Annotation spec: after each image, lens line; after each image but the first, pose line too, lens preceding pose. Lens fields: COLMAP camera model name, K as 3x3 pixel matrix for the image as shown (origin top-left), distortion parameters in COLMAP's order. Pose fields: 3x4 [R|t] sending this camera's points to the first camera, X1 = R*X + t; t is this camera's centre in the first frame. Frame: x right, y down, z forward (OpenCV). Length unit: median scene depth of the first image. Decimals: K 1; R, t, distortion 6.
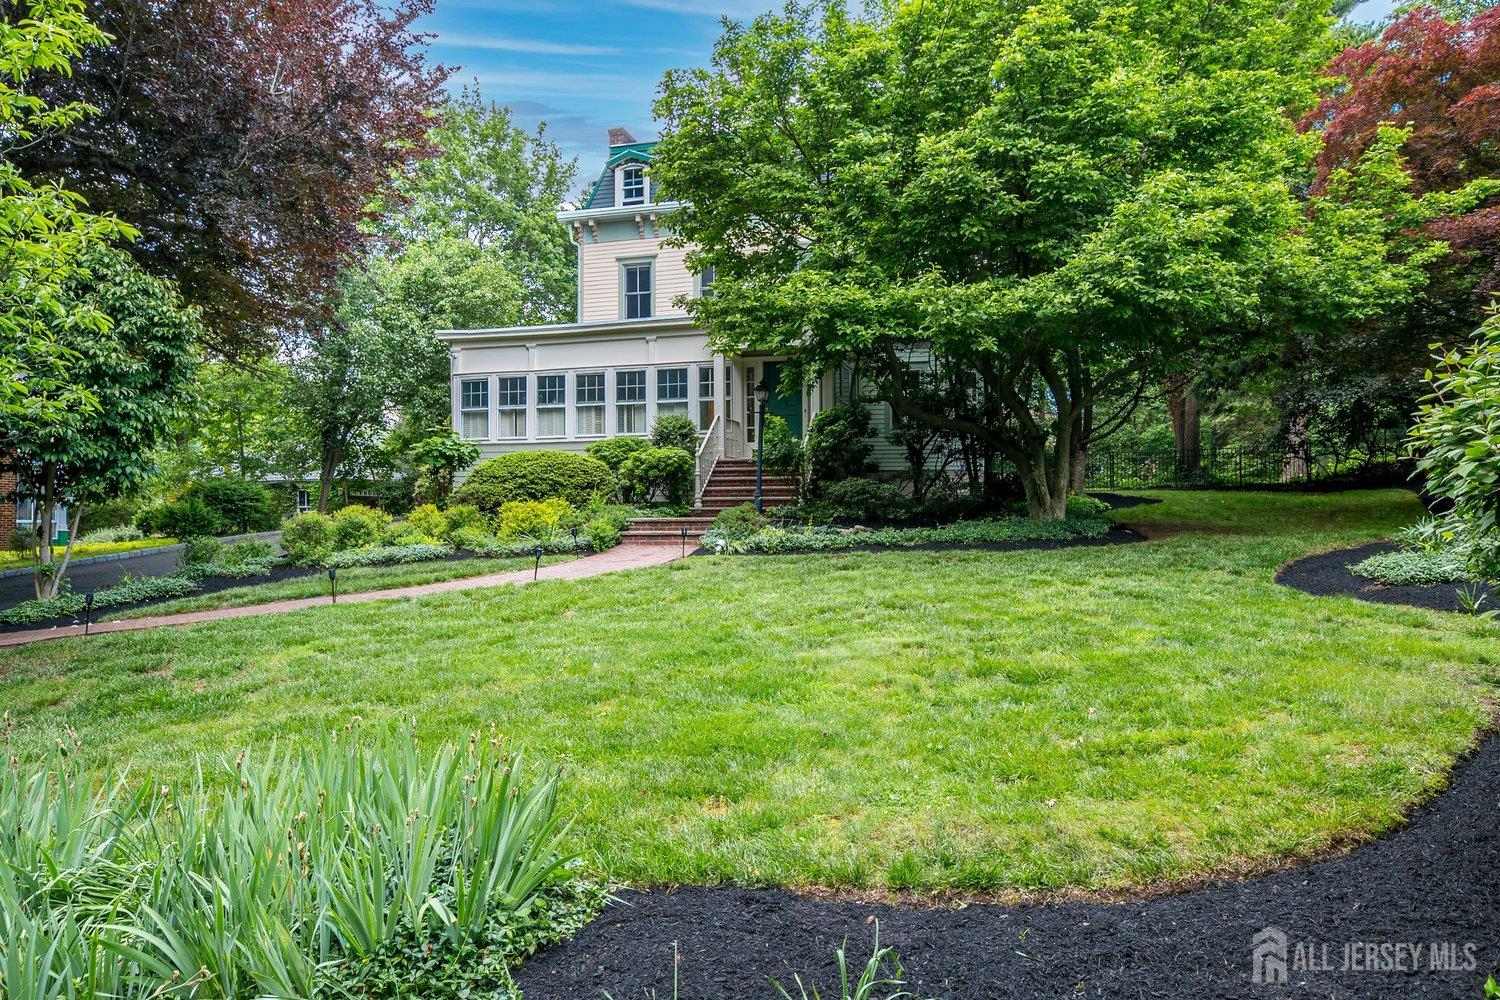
lens RADIAL K [[655.5, 0, 744.8], [0, 655.5, 498.3], [0, 0, 1]] dist [-0.022707, 0.004923]
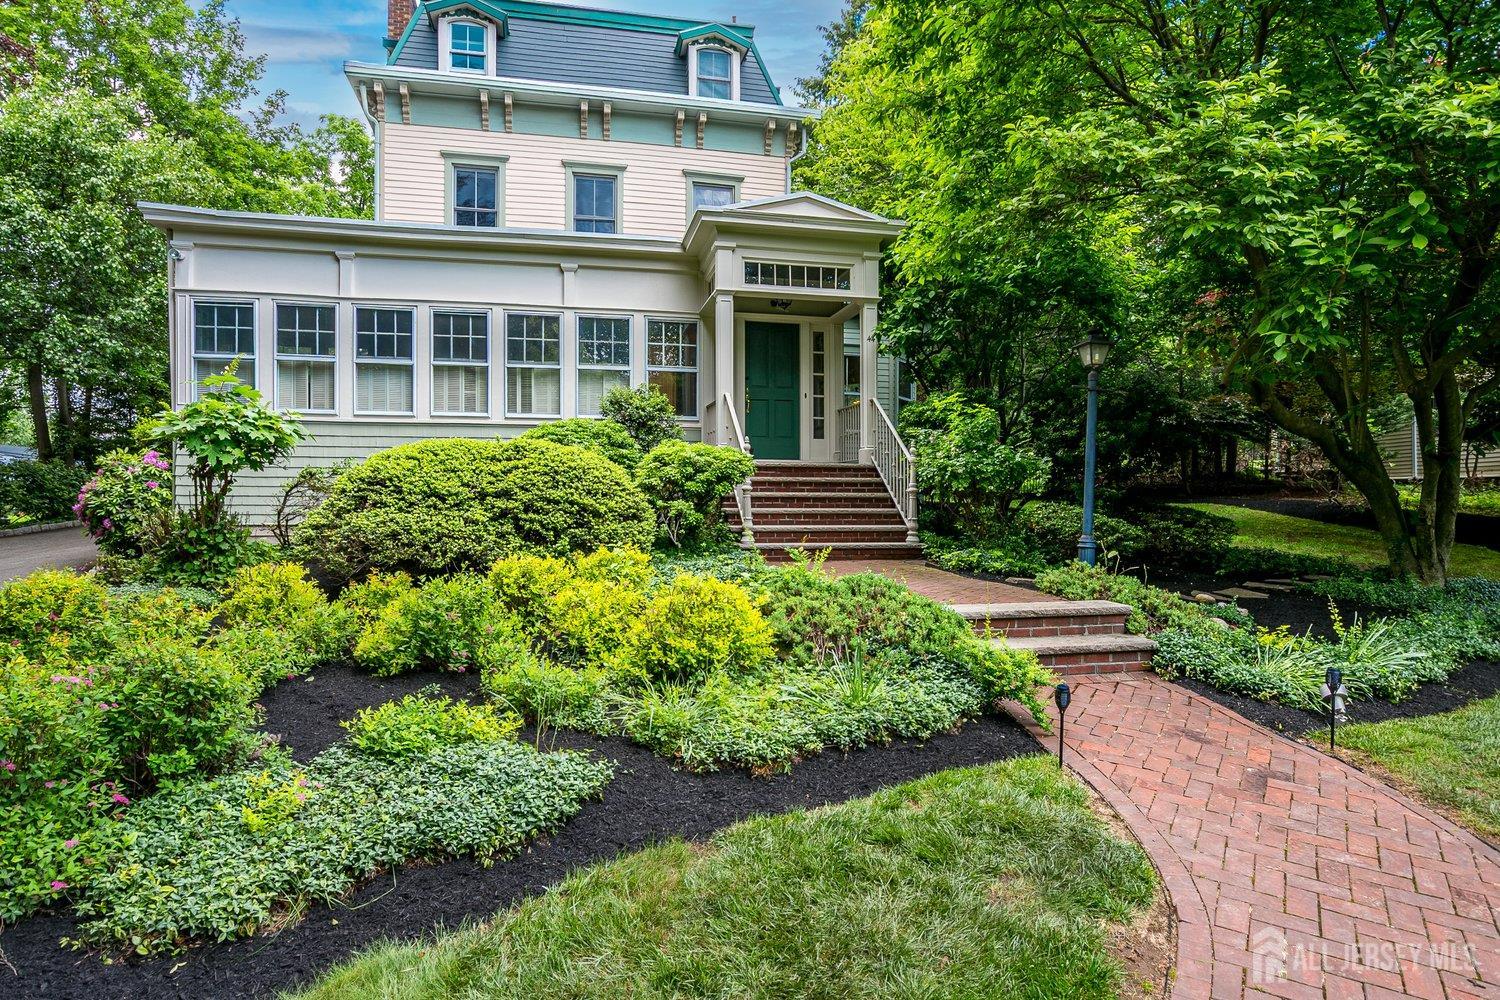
lens RADIAL K [[664.2, 0, 686.3], [0, 664.2, 496.9], [0, 0, 1]] dist [-0.005175, -0.000790]
pose [[0.932500, 0.009010, 0.361056, -0.263960], [-0.011175, 0.999930, 0.003910, -0.023802], [-0.360996, -0.007681, 0.932536, 0.348510]]
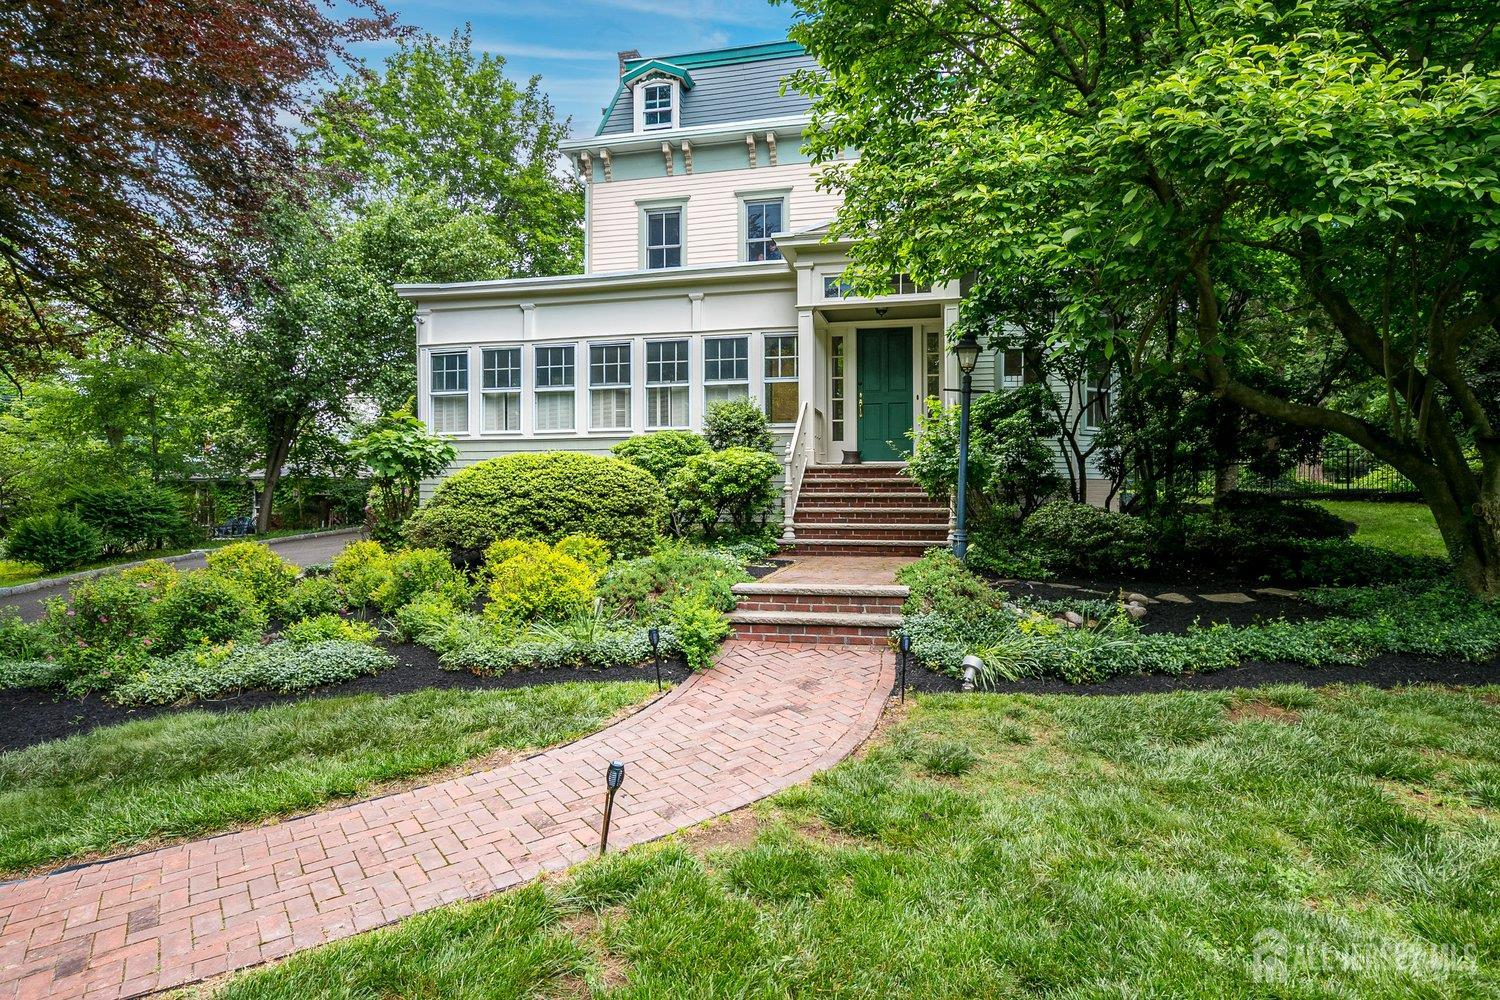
lens RADIAL K [[683.4, 0, 755.6], [0, 683.4, 501.4], [0, 0, 1]] dist [-0.014847, 0.000807]
pose [[0.999679, 0.005269, 0.024764, -0.093460], [-0.005434, 0.999963, 0.006601, -0.022291], [-0.024728, -0.006734, 0.999672, 0.239226]]
